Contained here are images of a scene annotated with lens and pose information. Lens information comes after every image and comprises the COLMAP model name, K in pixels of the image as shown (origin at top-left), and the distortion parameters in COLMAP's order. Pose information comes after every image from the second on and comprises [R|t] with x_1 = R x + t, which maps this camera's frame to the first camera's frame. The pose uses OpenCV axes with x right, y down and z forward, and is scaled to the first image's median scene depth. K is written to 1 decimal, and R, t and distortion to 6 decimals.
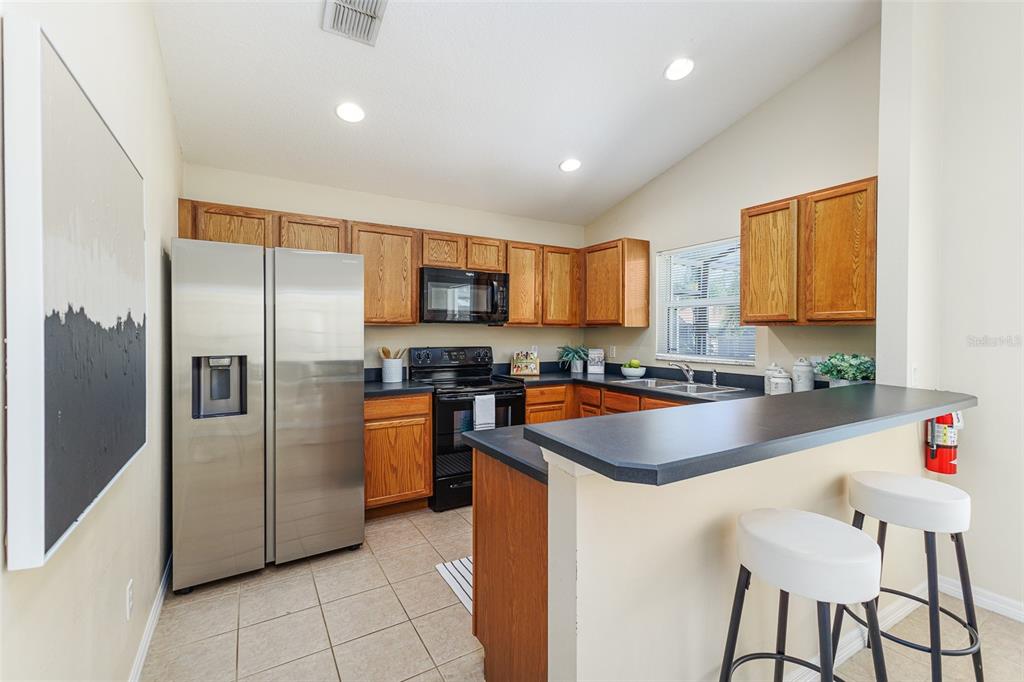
lens RADIAL K [[450.8, 0, 508.6], [0, 450.8, 337.2], [0, 0, 1]] dist [0.000958, 0.000046]
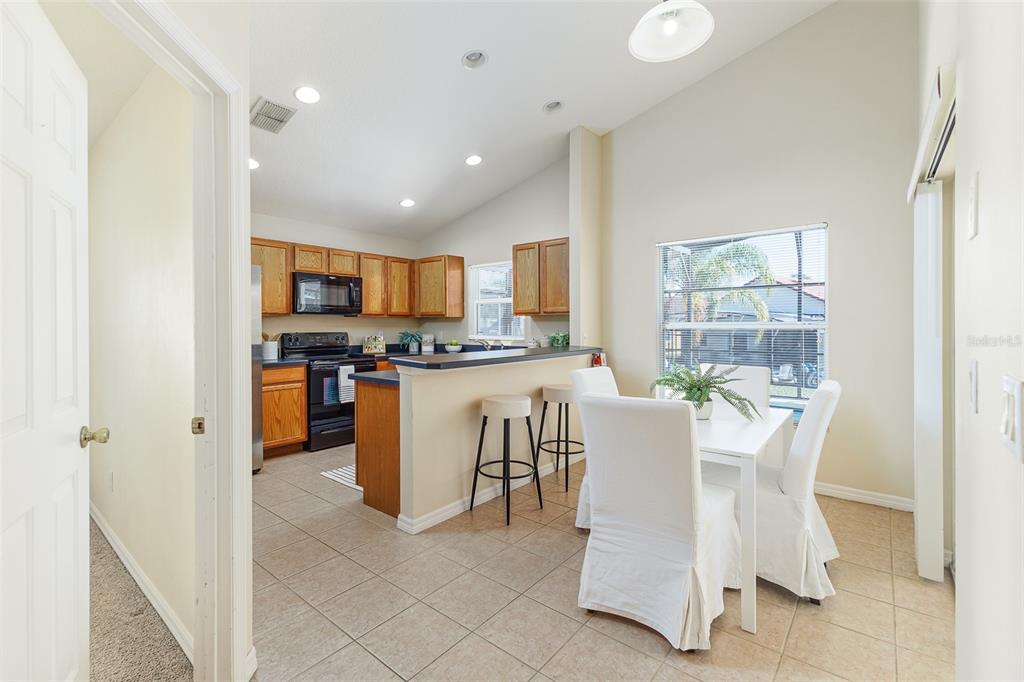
lens RADIAL K [[454.7, 0, 504.7], [0, 454.7, 329.4], [0, 0, 1]] dist [0.001165, 0.000046]
pose [[0.940766, -0.009821, 0.338914, -0.059199], [0.010662, 0.999943, -0.000621, 0.019302], [-0.338889, 0.004198, 0.940817, -0.417934]]
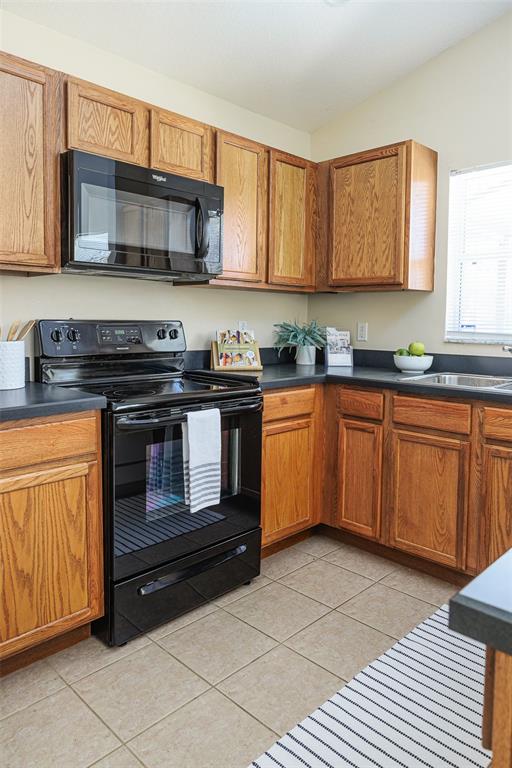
lens RADIAL K [[545.1, 0, 252.0], [0, 545.1, 354.6], [0, 0, 1]] dist [-0.002737, -0.000499]
pose [[0.966772, -0.008533, 0.255498, -0.135860], [-0.005922, 0.998427, 0.055755, 0.025711], [-0.255572, -0.055416, 0.965200, 0.333583]]
